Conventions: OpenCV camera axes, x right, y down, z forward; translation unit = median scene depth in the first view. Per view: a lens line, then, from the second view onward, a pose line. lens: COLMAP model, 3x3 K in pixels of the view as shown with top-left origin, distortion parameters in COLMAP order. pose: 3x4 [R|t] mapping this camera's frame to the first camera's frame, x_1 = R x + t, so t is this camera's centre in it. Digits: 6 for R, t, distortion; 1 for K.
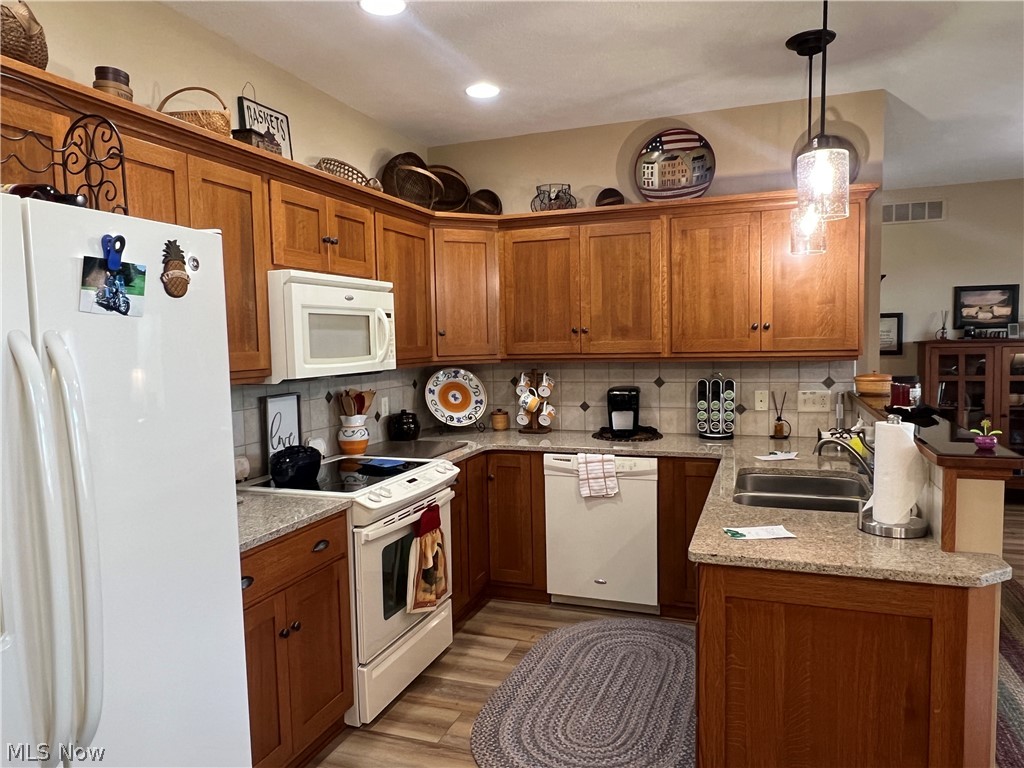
lens RADIAL K [[688.9, 0, 508.1], [0, 688.9, 389.6], [0, 0, 1]] dist [-0.002774, -0.002005]
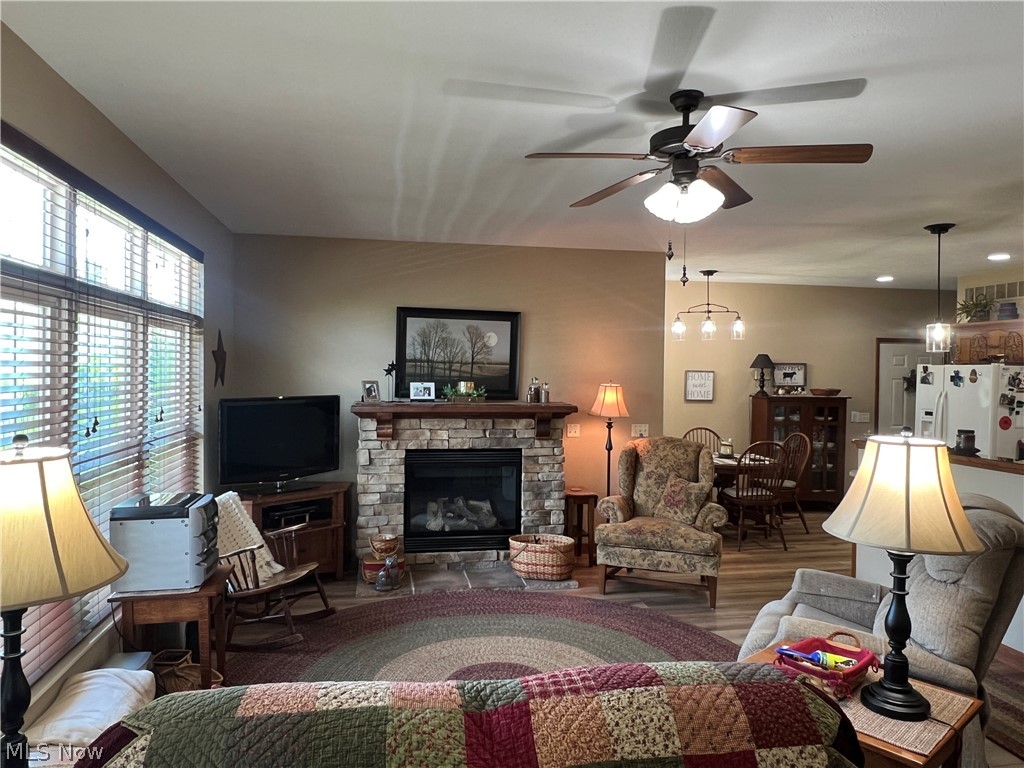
lens RADIAL K [[688.9, 0, 503.7], [0, 688.9, 384.5], [0, 0, 1]] dist [-0.002774, -0.002005]
pose [[-0.862233, 0.018416, -0.506176, 1.863069], [-0.032792, 0.995213, 0.092067, -0.192156], [0.505449, 0.095982, -0.857502, 1.450963]]
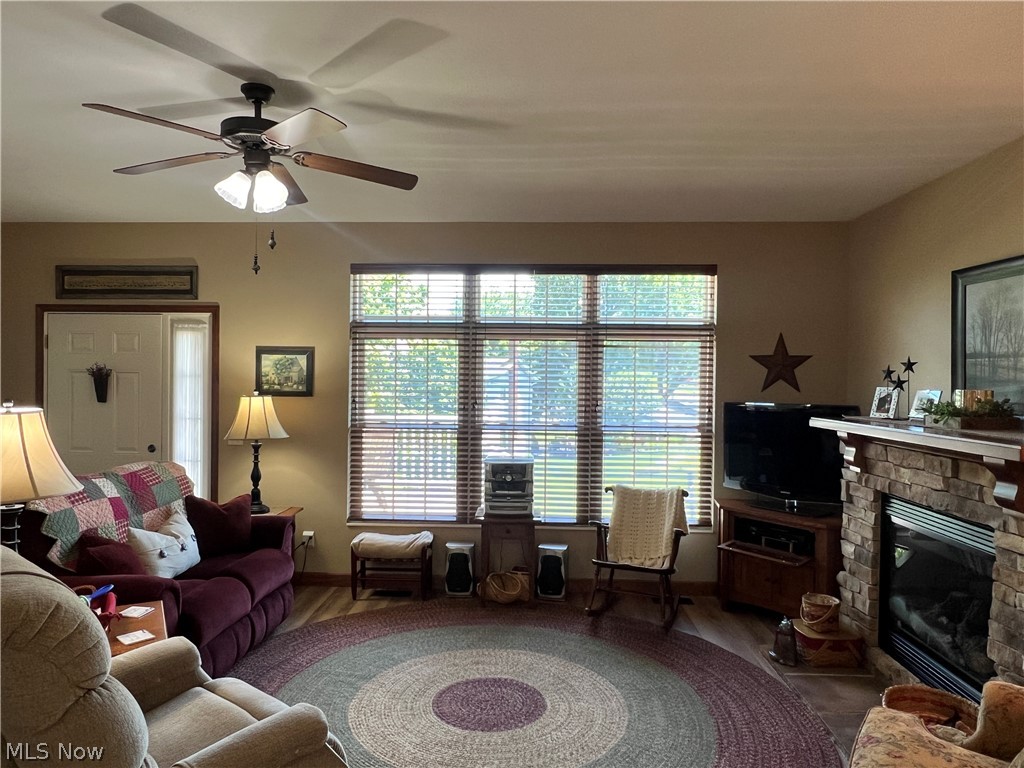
lens RADIAL K [[688.9, 0, 504.9], [0, 688.9, 386.1], [0, 0, 1]] dist [-0.002774, -0.002005]
pose [[-0.303534, 0.005553, 0.952805, 0.371469], [0.063671, 0.997866, 0.014468, -0.096888], [-0.950691, 0.065058, -0.303239, 0.820877]]
